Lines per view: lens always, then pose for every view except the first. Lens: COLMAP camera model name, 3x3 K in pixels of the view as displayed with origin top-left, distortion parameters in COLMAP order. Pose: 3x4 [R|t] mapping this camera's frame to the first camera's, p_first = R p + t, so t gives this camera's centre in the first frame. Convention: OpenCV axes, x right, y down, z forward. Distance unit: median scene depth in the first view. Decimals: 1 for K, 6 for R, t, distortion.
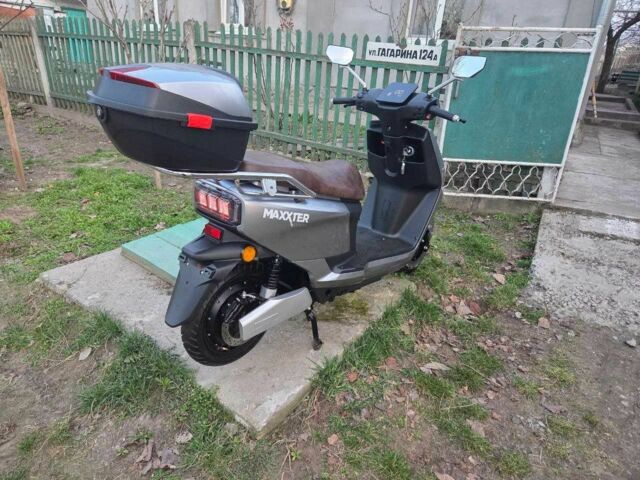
lens RADIAL K [[427.2, 0, 317.3], [0, 427.2, 235.6], [0, 0, 1]] dist [0.075049, -0.055402]
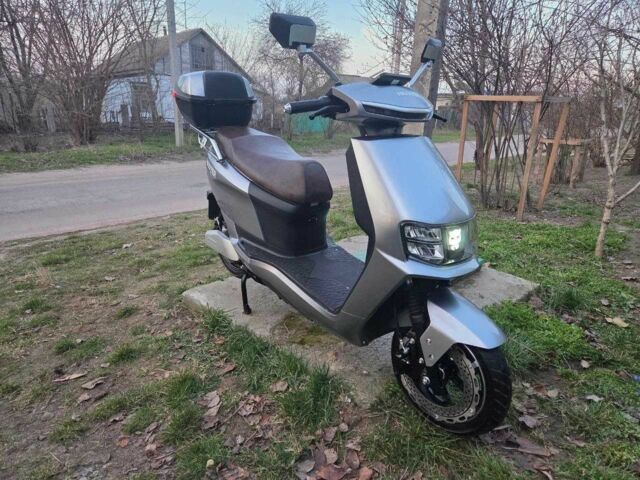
lens RADIAL K [[427.2, 0, 321.2], [0, 427.2, 244.1], [0, 0, 1]] dist [0.075049, -0.055402]
pose [[-0.138523, 0.238056, -0.961322, 1.013084], [-0.417046, 0.866397, 0.274644, -0.286068], [0.898267, 0.438960, -0.020736, 1.124336]]
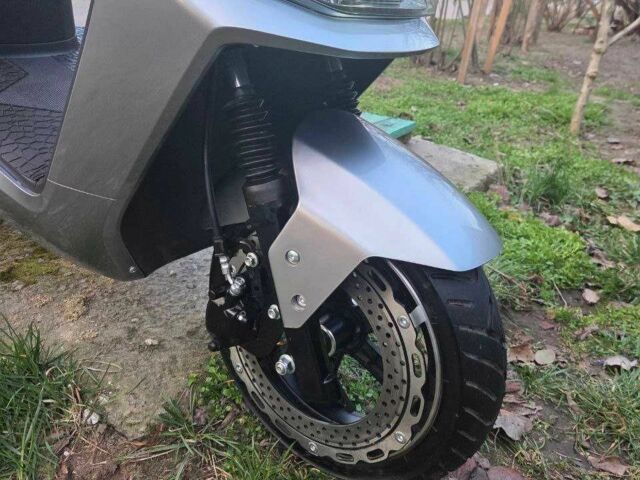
lens RADIAL K [[573.2, 0, 327.5], [0, 573.2, 232.2], [0, 0, 1]] dist [0.062872, -0.049148]
pose [[0.086090, 0.379330, -0.921248, 0.639586], [-0.489200, 0.821628, 0.292595, -0.142668], [0.867913, 0.425484, 0.256302, 1.266869]]
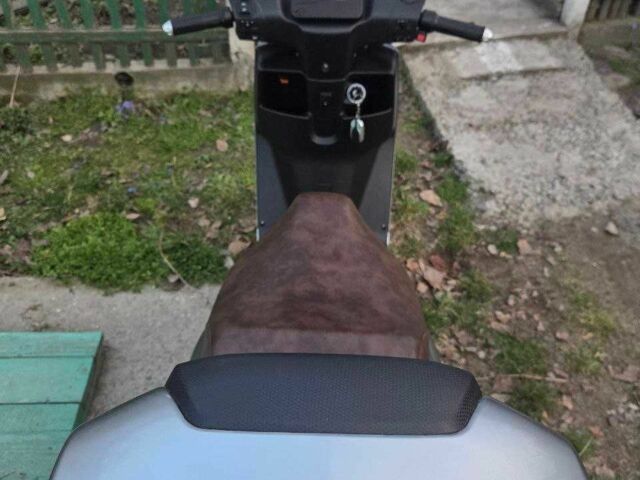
lens RADIAL K [[573.2, 0, 325.5], [0, 573.2, 241.9], [0, 0, 1]] dist [0.062872, -0.049148]
pose [[0.758040, -0.459664, 0.462694, -0.233180], [0.277334, 0.869269, 0.409215, -0.376267], [-0.590307, -0.181881, 0.786421, 0.524889]]
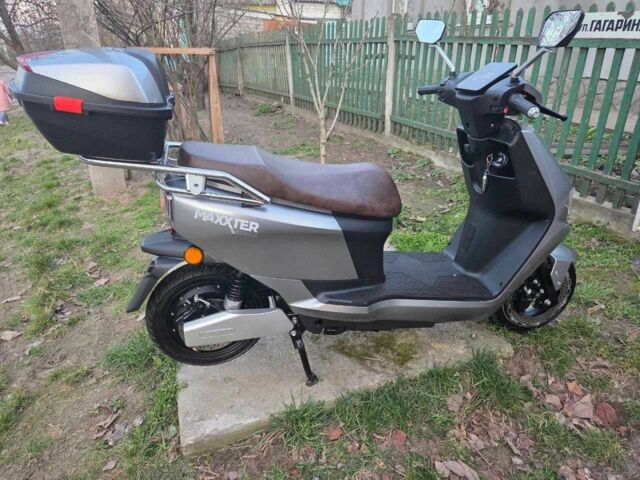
lens RADIAL K [[427.2, 0, 320.6], [0, 427.2, 239.3], [0, 0, 1]] dist [0.075049, -0.055402]
pose [[0.826188, 0.171587, -0.536630, 0.422557], [-0.167845, 0.984205, 0.056286, -0.068064], [0.537812, 0.043568, 0.841938, 0.286060]]
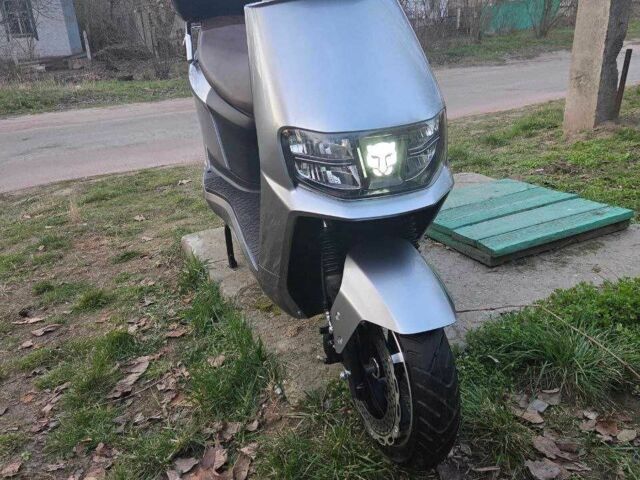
lens RADIAL K [[573.2, 0, 315.0], [0, 573.2, 228.7], [0, 0, 1]] dist [0.062872, -0.049148]
pose [[-0.488260, 0.279846, -0.826613, 0.844159], [-0.309919, 0.829850, 0.464003, -0.382105], [0.815814, 0.482737, -0.318453, 1.466192]]
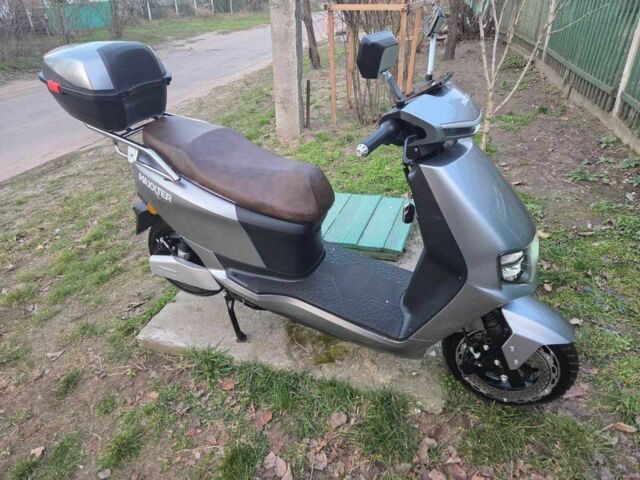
lens RADIAL K [[427.2, 0, 320.5], [0, 427.2, 238.6], [0, 0, 1]] dist [0.075049, -0.055402]
pose [[0.303923, 0.424318, -0.852986, 0.793422], [-0.326519, 0.887504, 0.325149, -0.321911], [0.894995, 0.179696, 0.408281, 0.724701]]
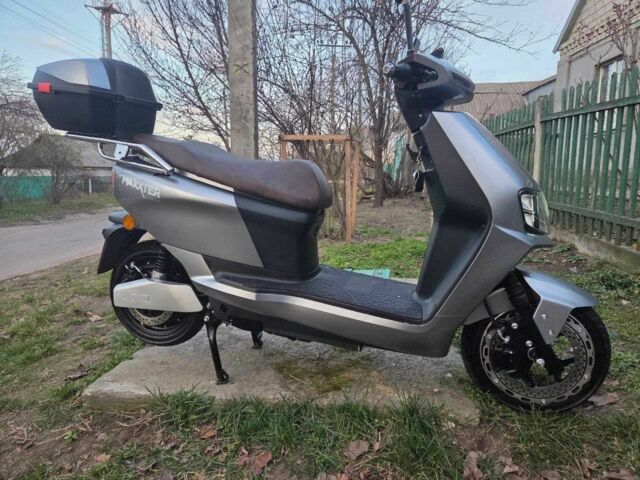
lens RADIAL K [[427.2, 0, 323.8], [0, 427.2, 237.6], [0, 0, 1]] dist [0.075049, -0.055402]
pose [[0.455366, 0.066338, -0.887829, 0.783859], [-0.310522, 0.946433, -0.088549, 0.018847], [0.834397, 0.316013, 0.451573, 0.713933]]
